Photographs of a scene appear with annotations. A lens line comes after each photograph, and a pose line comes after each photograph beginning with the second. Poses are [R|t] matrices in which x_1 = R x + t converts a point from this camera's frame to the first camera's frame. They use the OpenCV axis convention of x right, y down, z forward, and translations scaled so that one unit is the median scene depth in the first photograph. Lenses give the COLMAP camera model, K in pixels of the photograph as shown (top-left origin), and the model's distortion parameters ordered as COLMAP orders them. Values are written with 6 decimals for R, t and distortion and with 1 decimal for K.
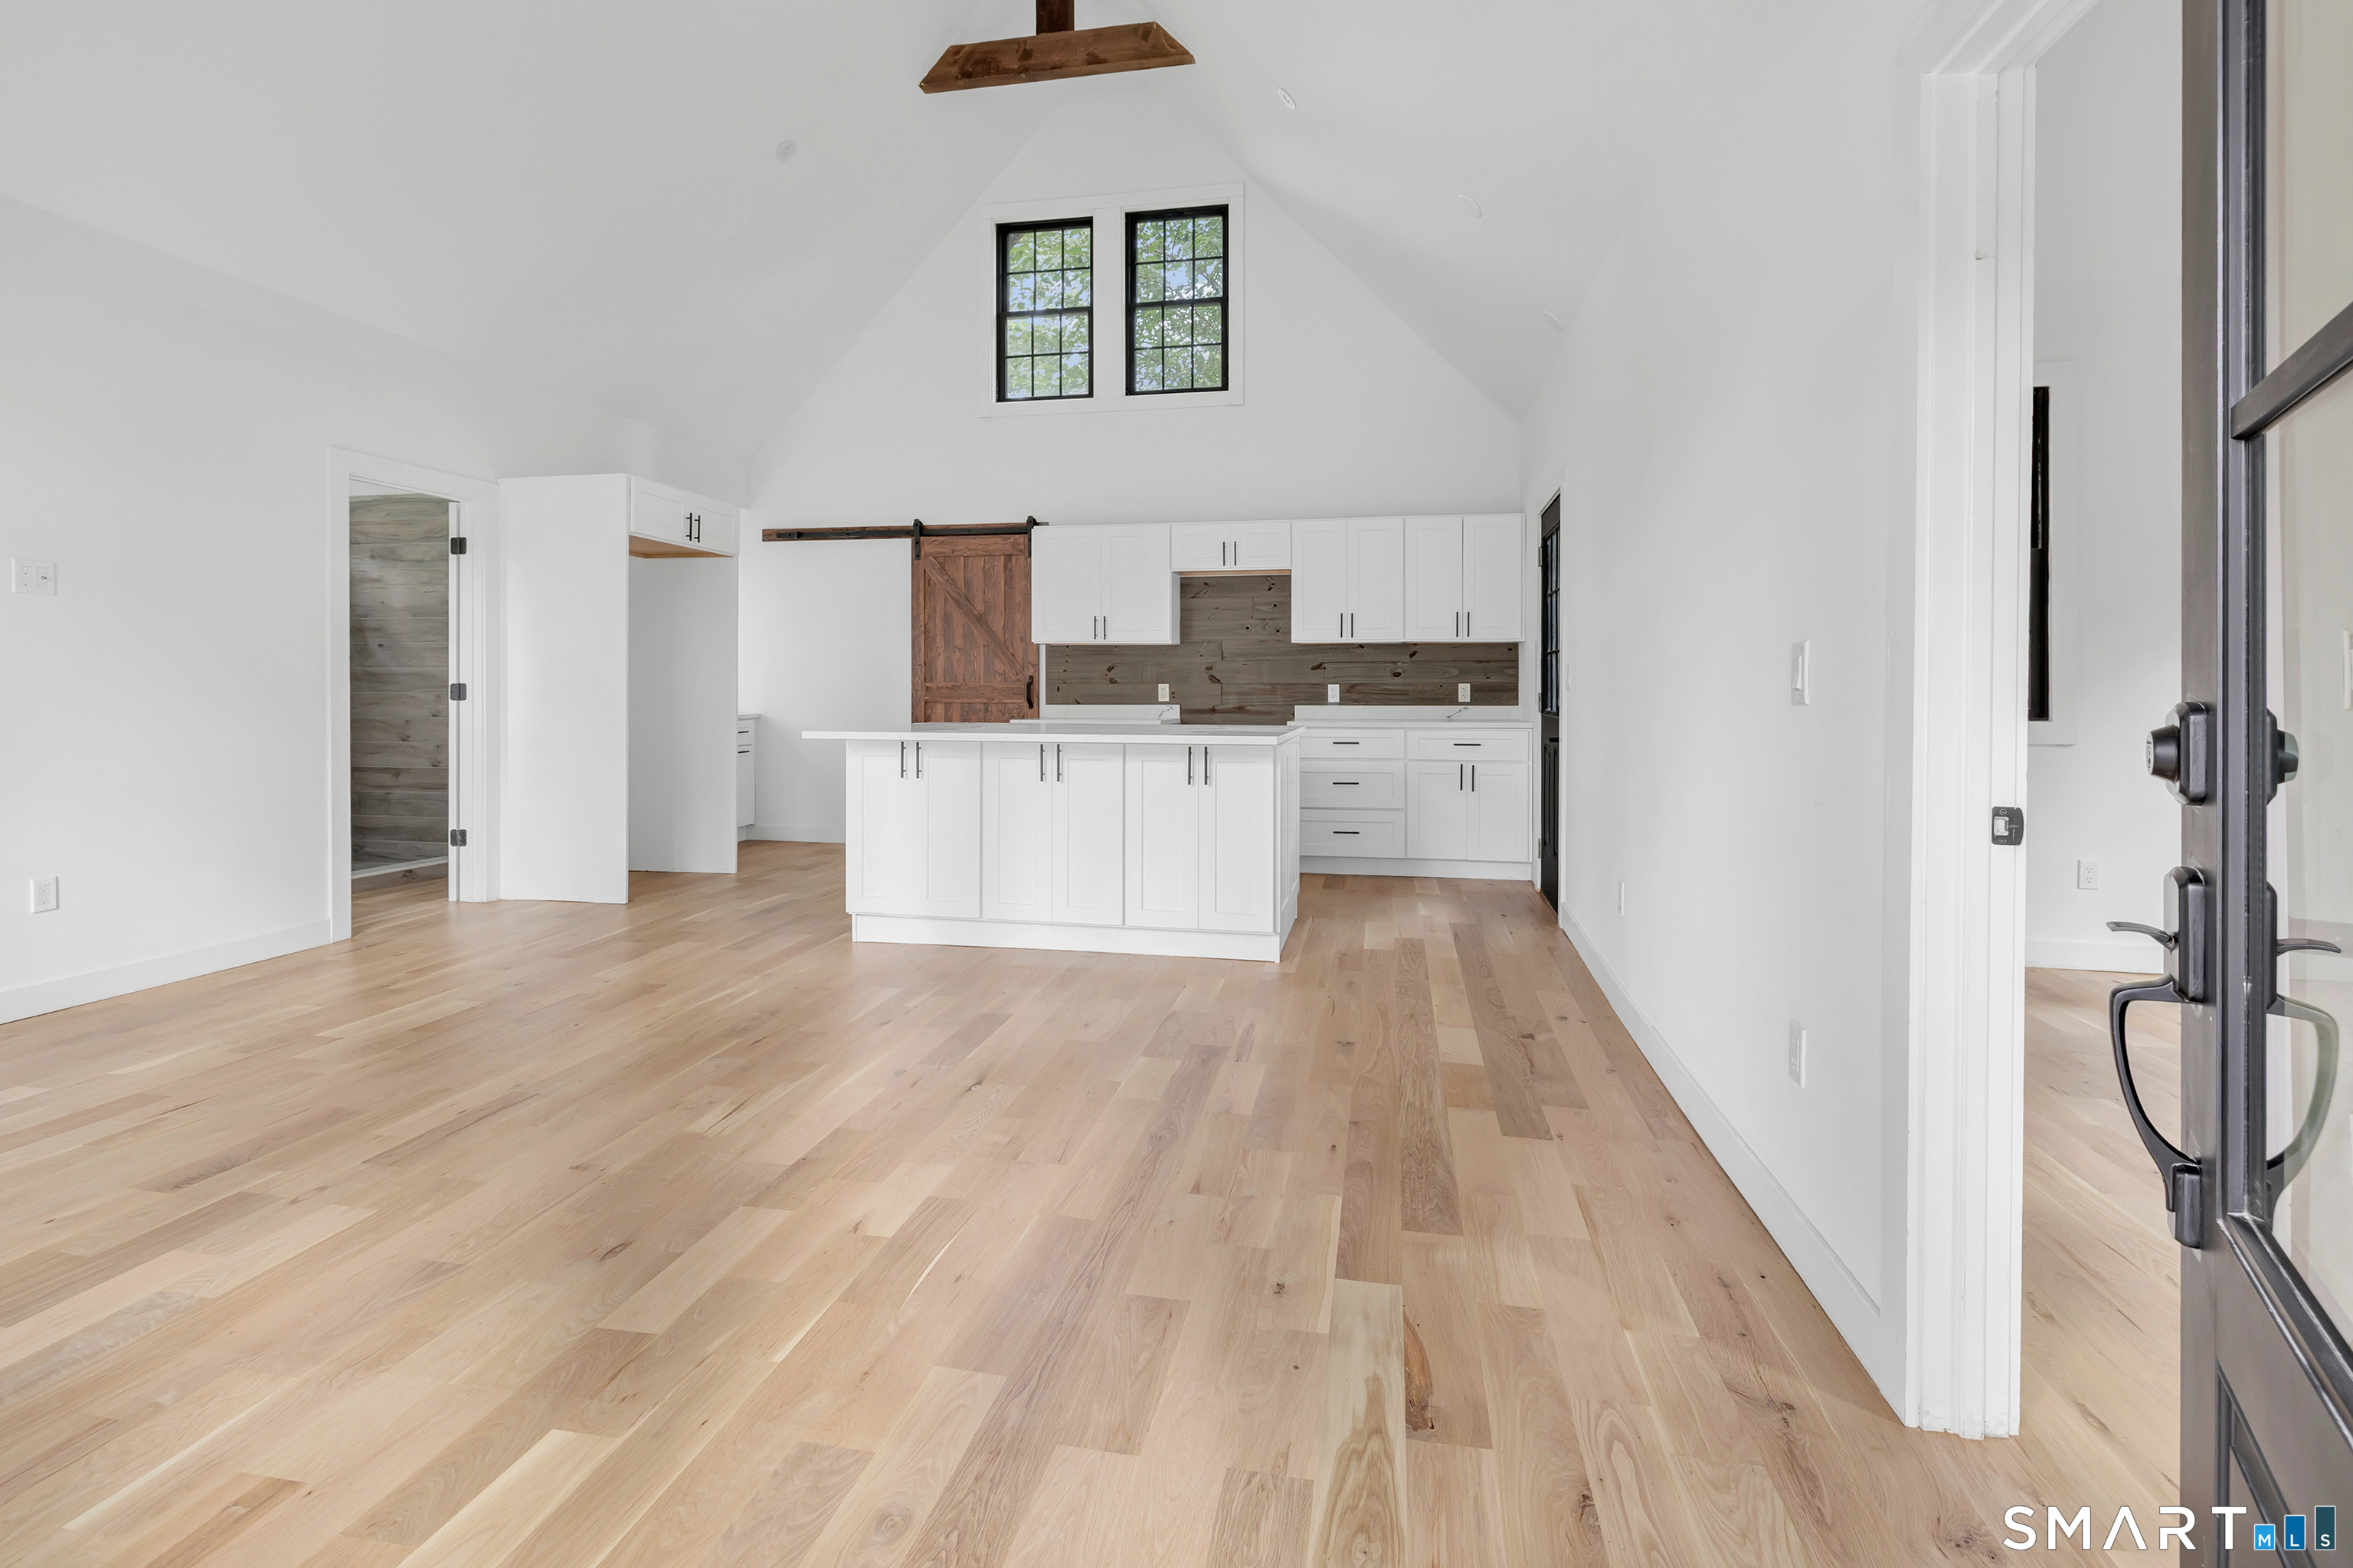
lens RADIAL K [[1124.8, 0, 1140.9], [0, 1124.8, 691.2], [0, 0, 1]] dist [0.001037, -0.000215]
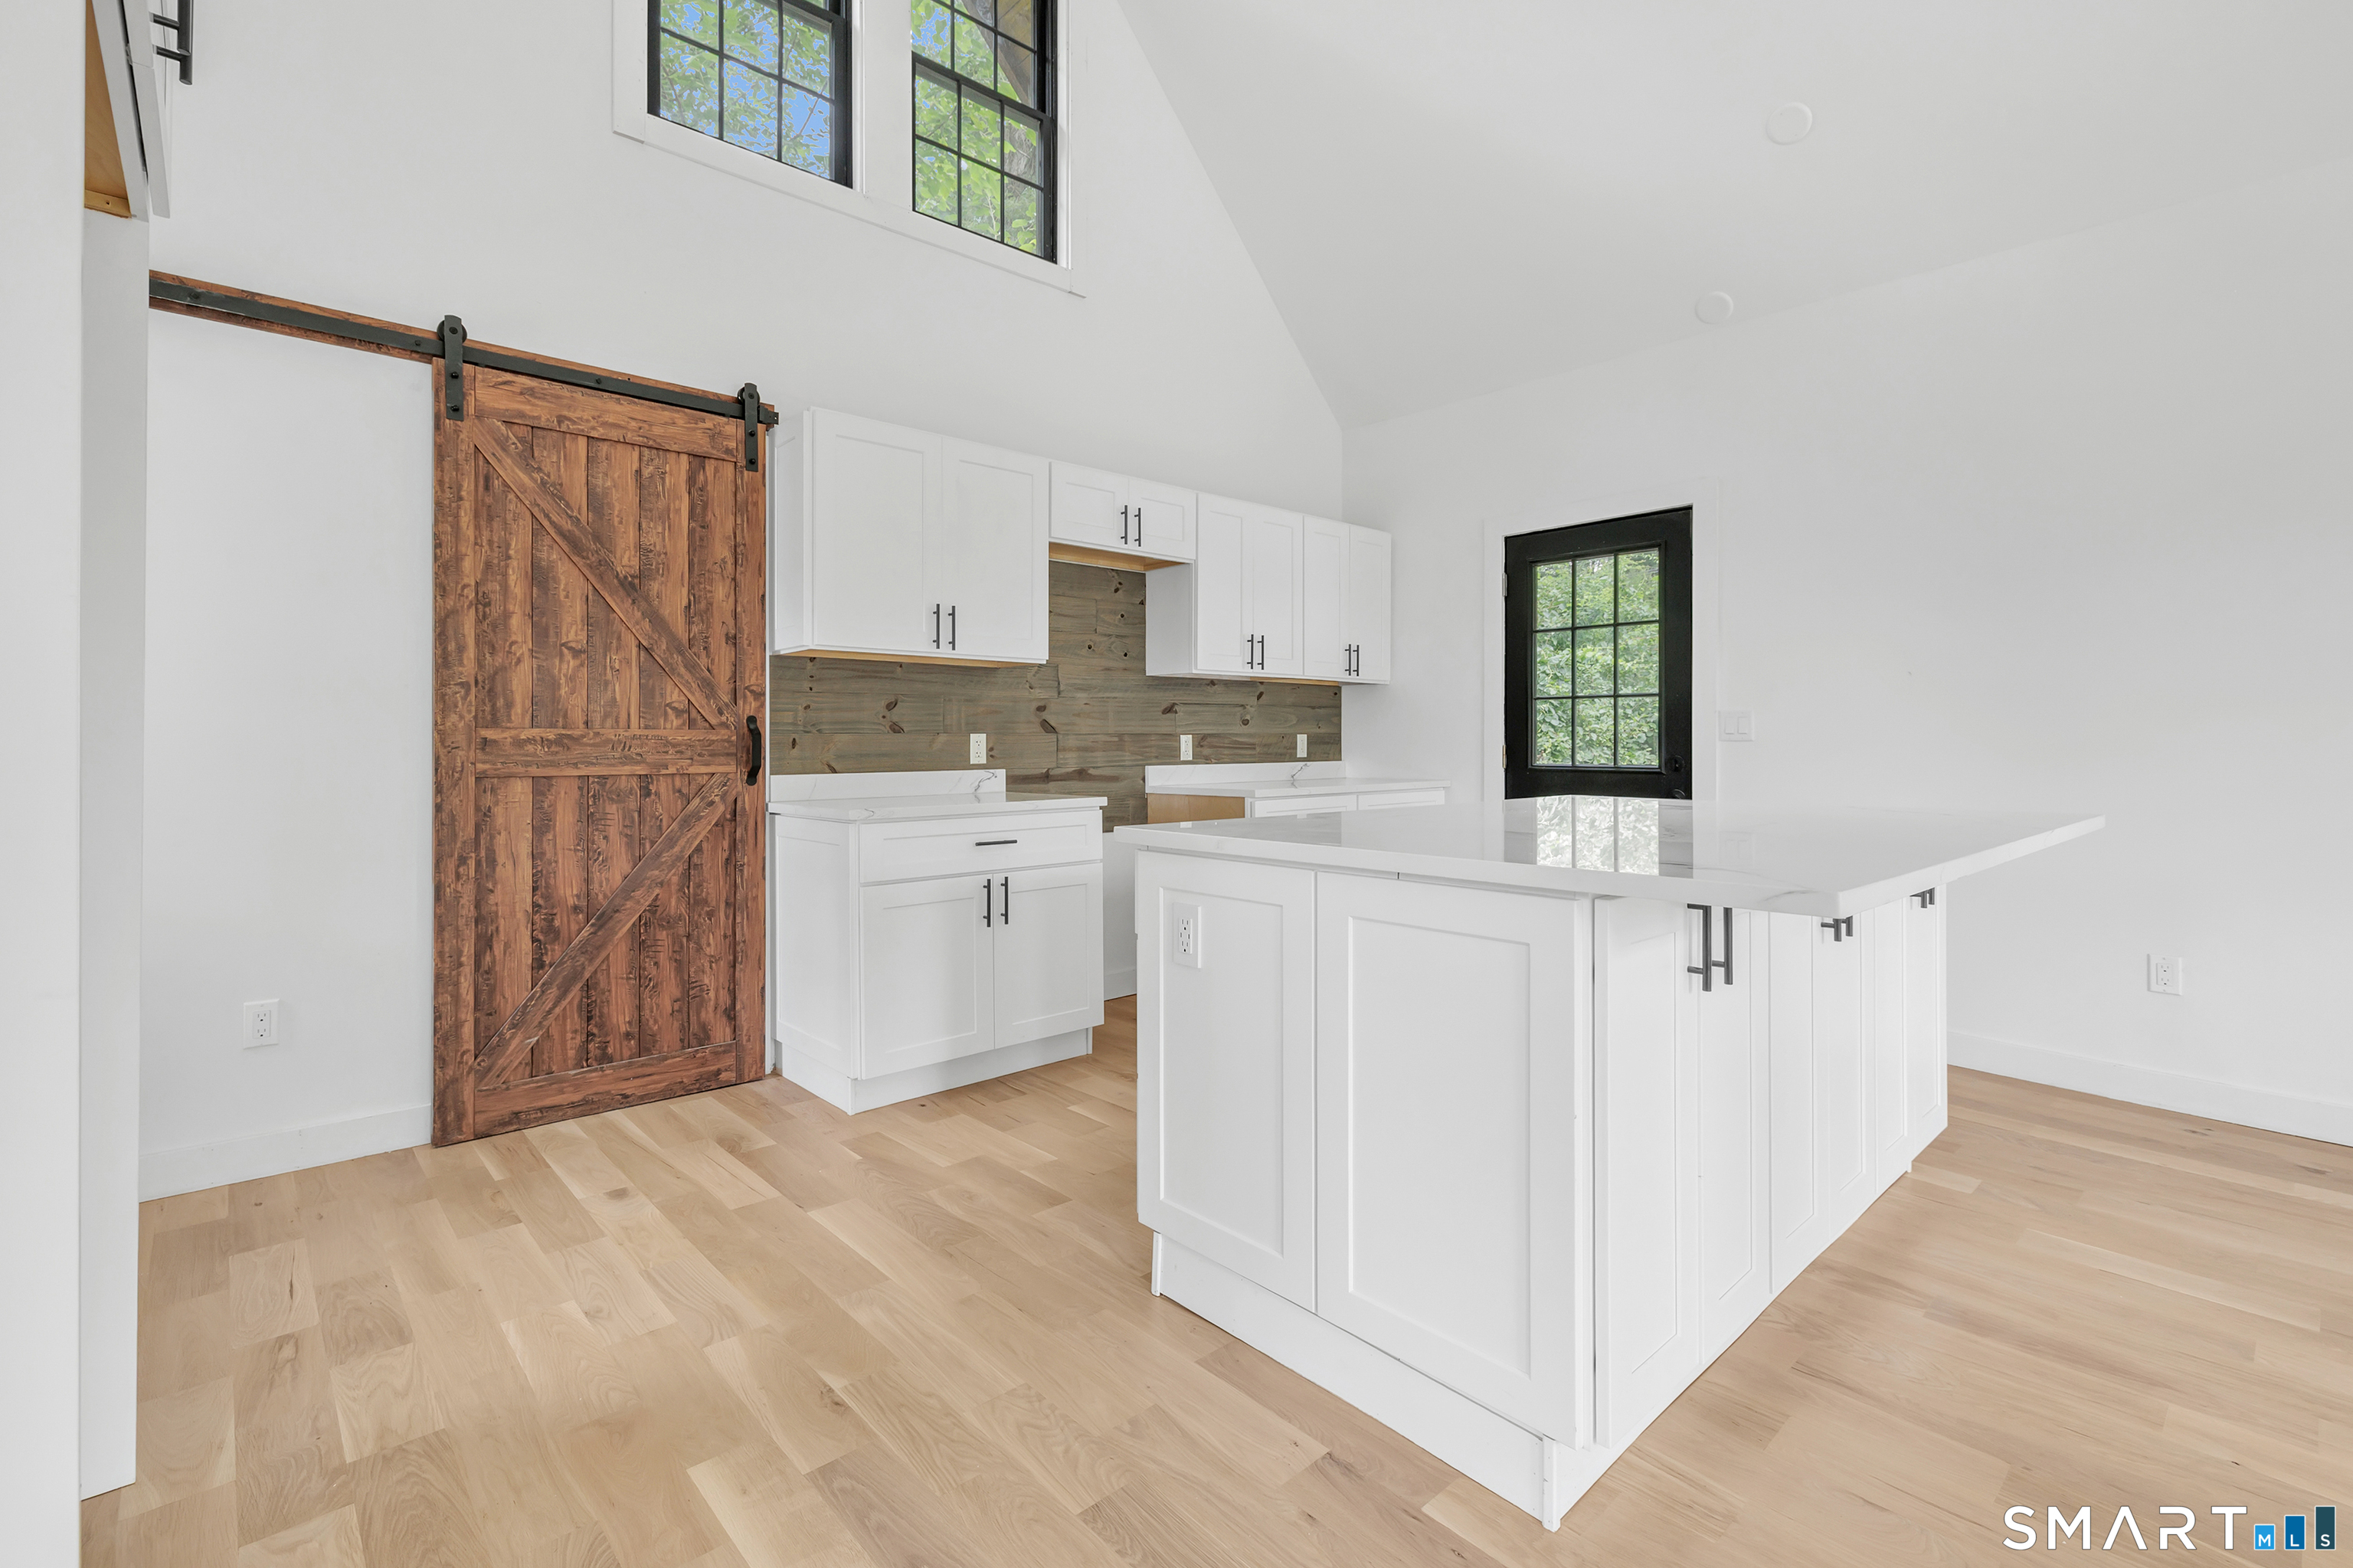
lens RADIAL K [[1074.9, 0, 1165.6], [0, 1074.9, 746.0], [0, 0, 1]] dist [0.000461, 0.000162]
pose [[0.589947, -0.006516, 0.807415, -0.388485], [0.004283, 0.999979, 0.004940, -0.002480], [-0.807430, 0.000544, 0.589963, 0.622892]]
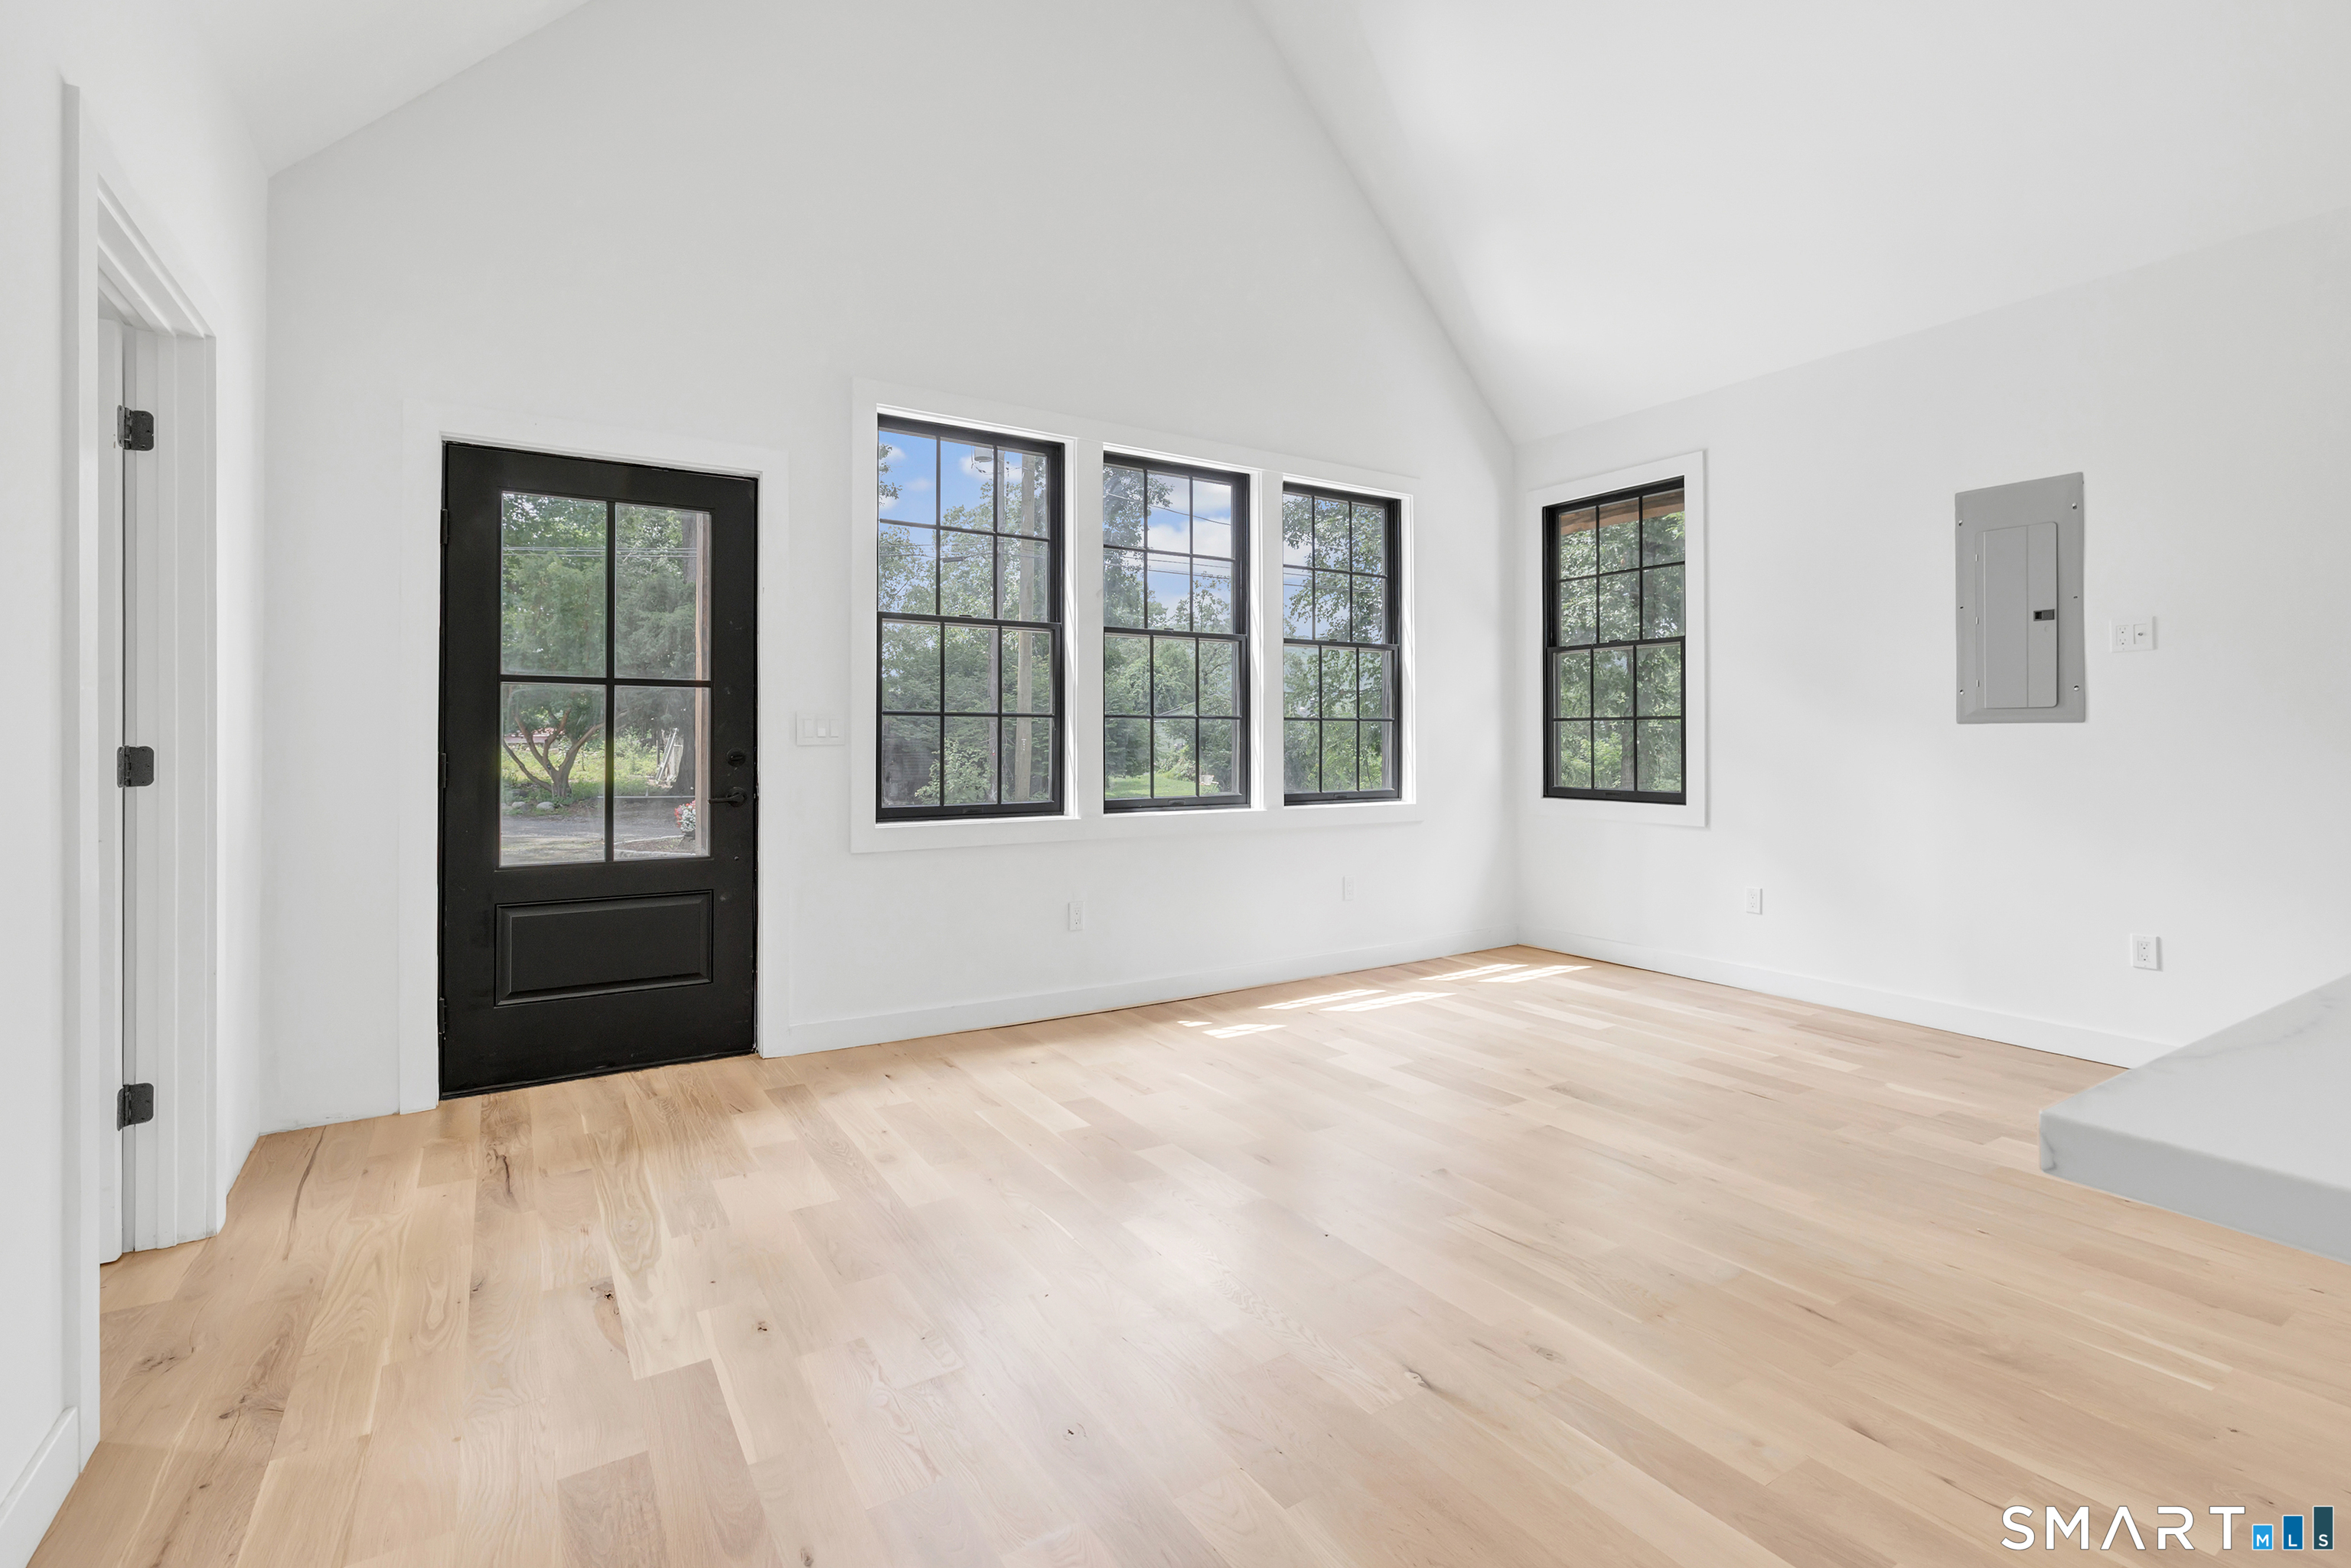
lens RADIAL K [[1092.6, 0, 1201.7], [0, 1092.6, 722.6], [0, 0, 1]] dist [-0.001641, -0.000092]
pose [[-0.705684, -0.014626, -0.708375, 0.164594], [-0.003072, 0.999841, -0.017584, -0.001249], [0.708520, -0.010232, -0.705617, 0.592629]]
